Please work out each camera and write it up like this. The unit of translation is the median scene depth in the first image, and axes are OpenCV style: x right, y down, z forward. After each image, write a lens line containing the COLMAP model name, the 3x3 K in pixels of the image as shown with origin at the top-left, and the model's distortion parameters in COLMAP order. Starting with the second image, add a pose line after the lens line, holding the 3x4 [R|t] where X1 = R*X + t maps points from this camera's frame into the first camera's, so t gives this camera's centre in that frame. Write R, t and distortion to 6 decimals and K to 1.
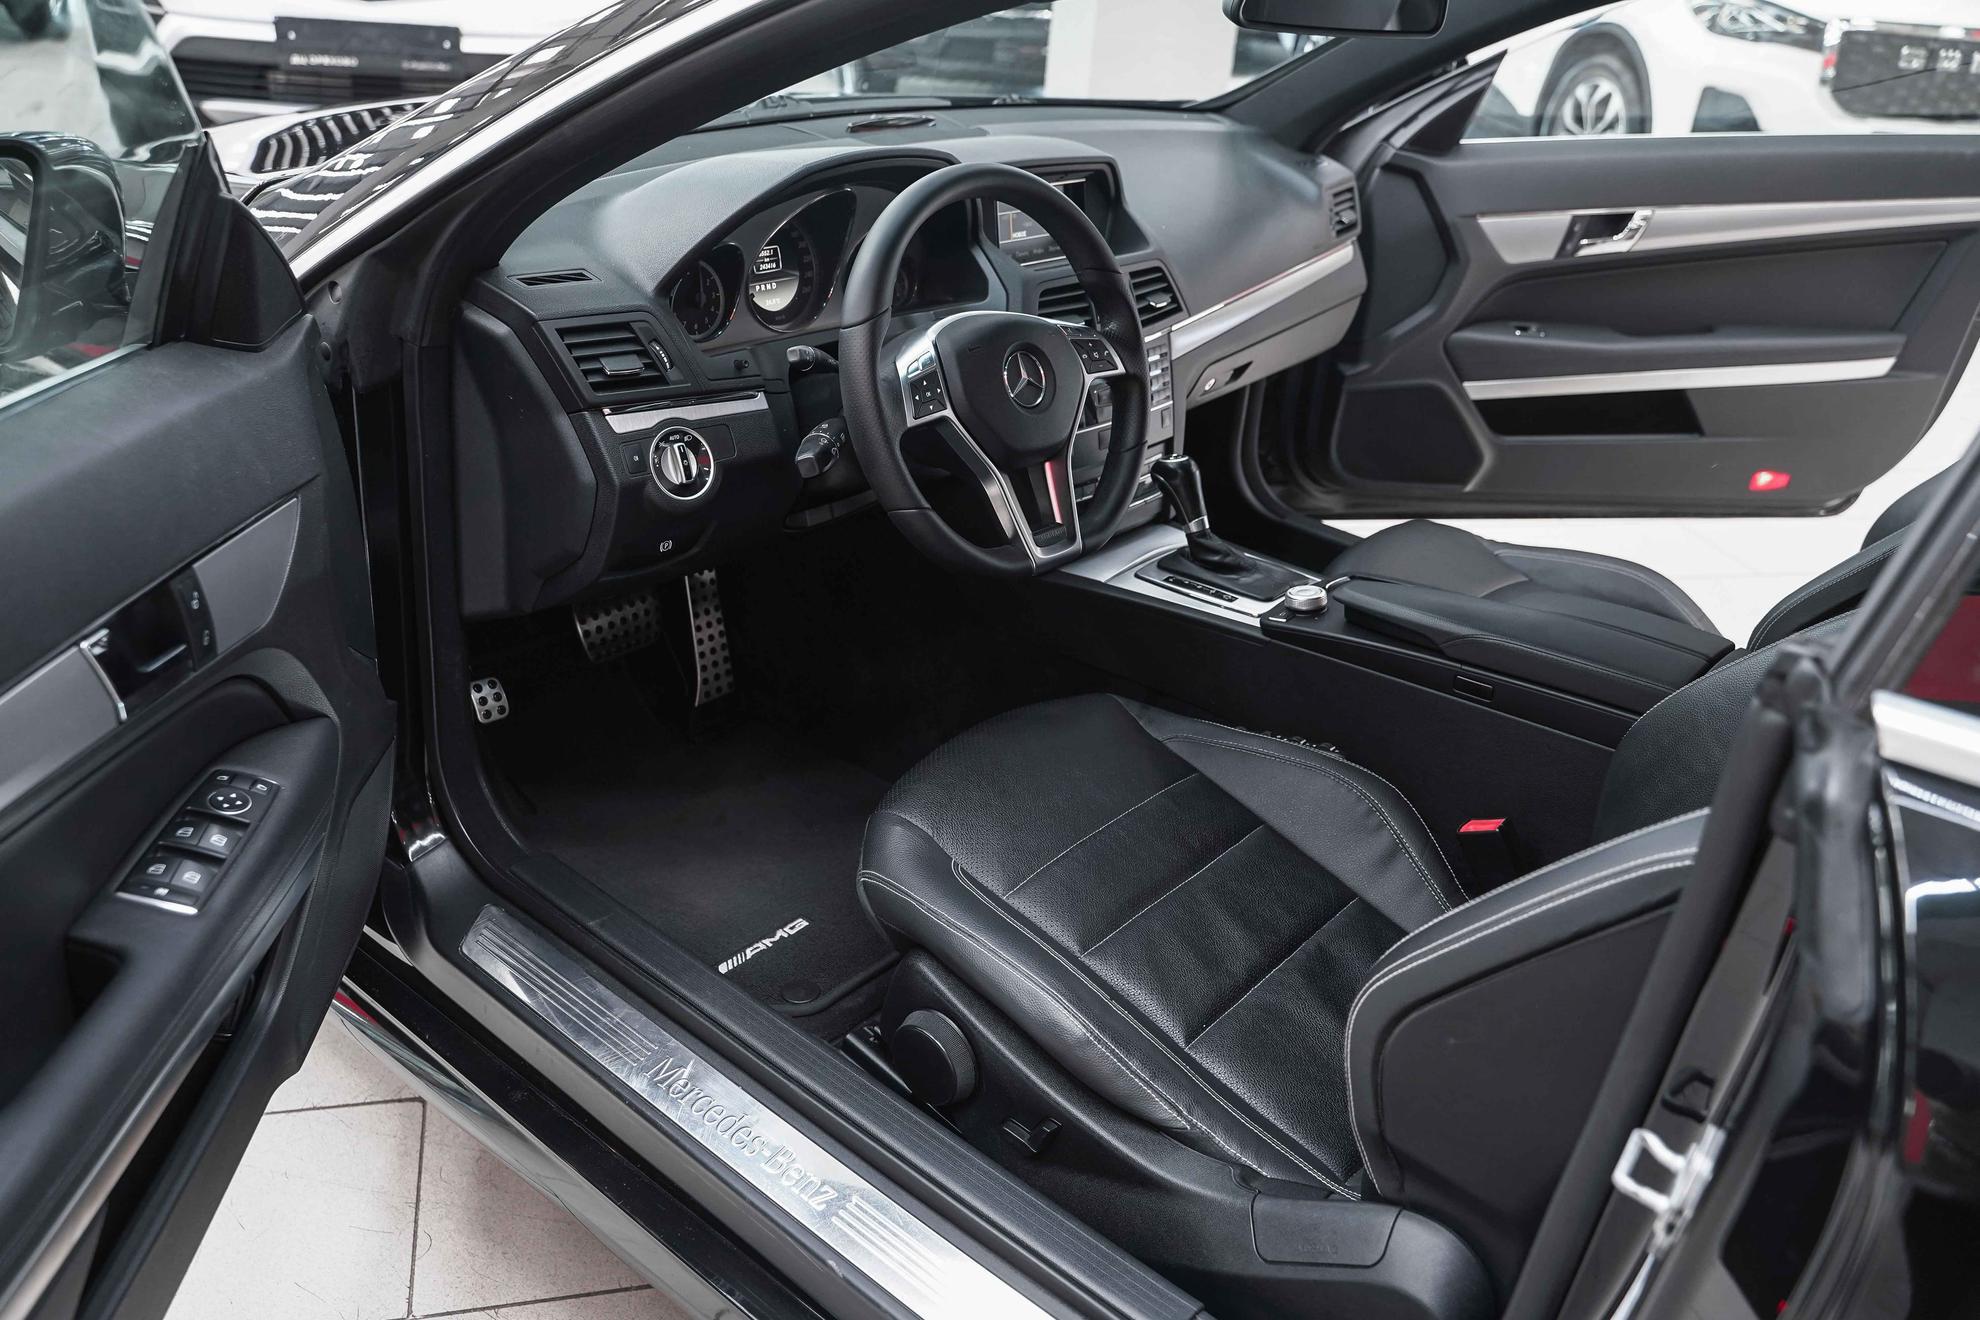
lens RADIAL K [[1615.6, 0, 990.0], [0, 1615.6, 660.0], [0, 0, 1]] dist [-0.000015, 0.010631]
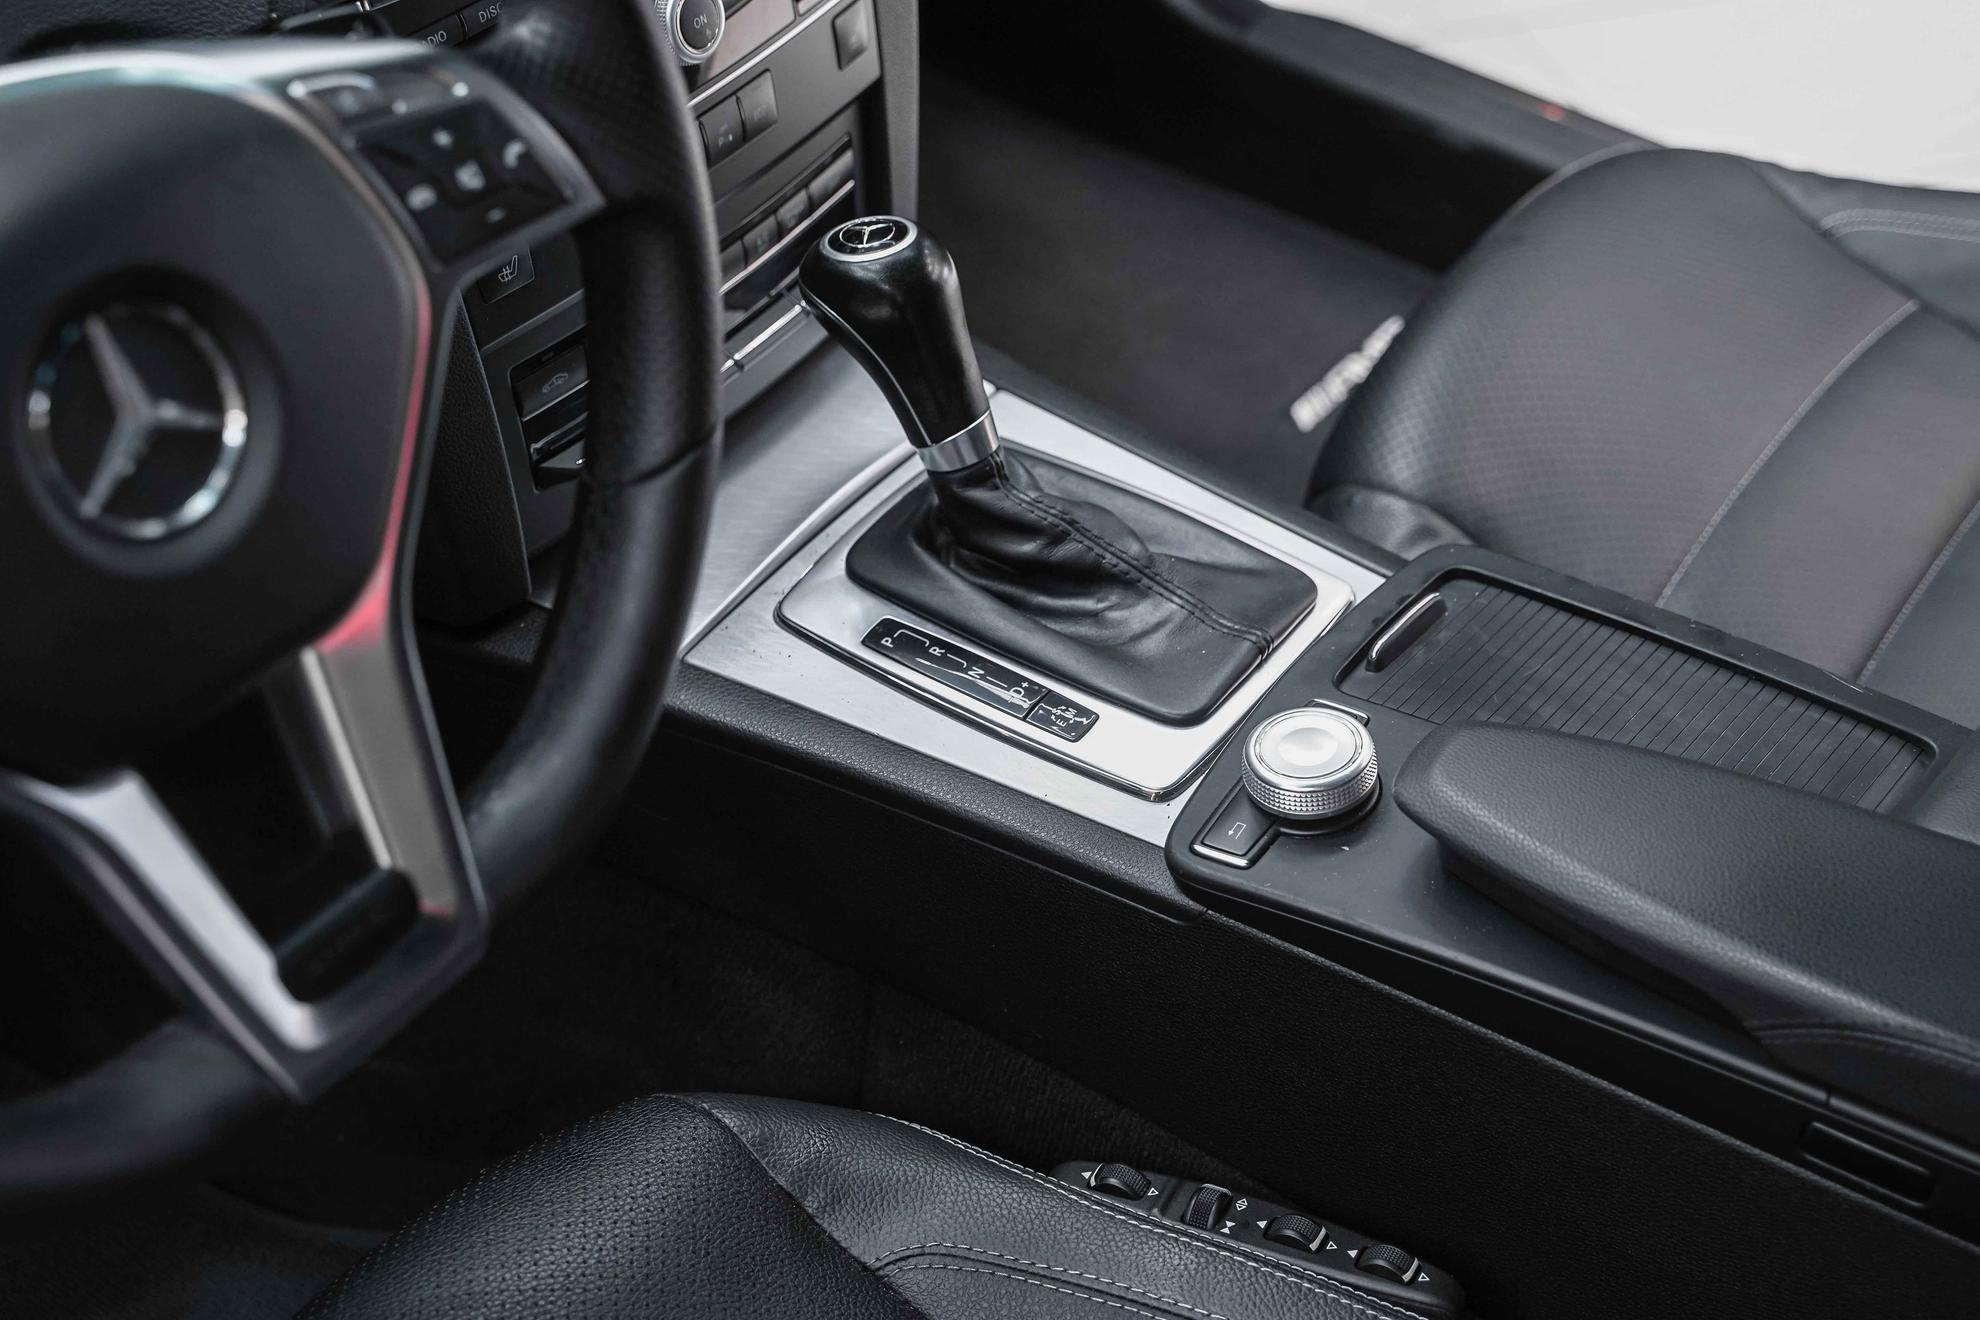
lens RADIAL K [[2759.7, 0, 990.0], [0, 2759.7, 660.0], [0, 0, 1]] dist [0.014708, 0.036586]
pose [[0.993734, -0.094248, 0.060076, 0.101246], [0.071165, 0.948028, 0.310125, -0.218814], [-0.086182, -0.303907, 0.948796, 0.494892]]
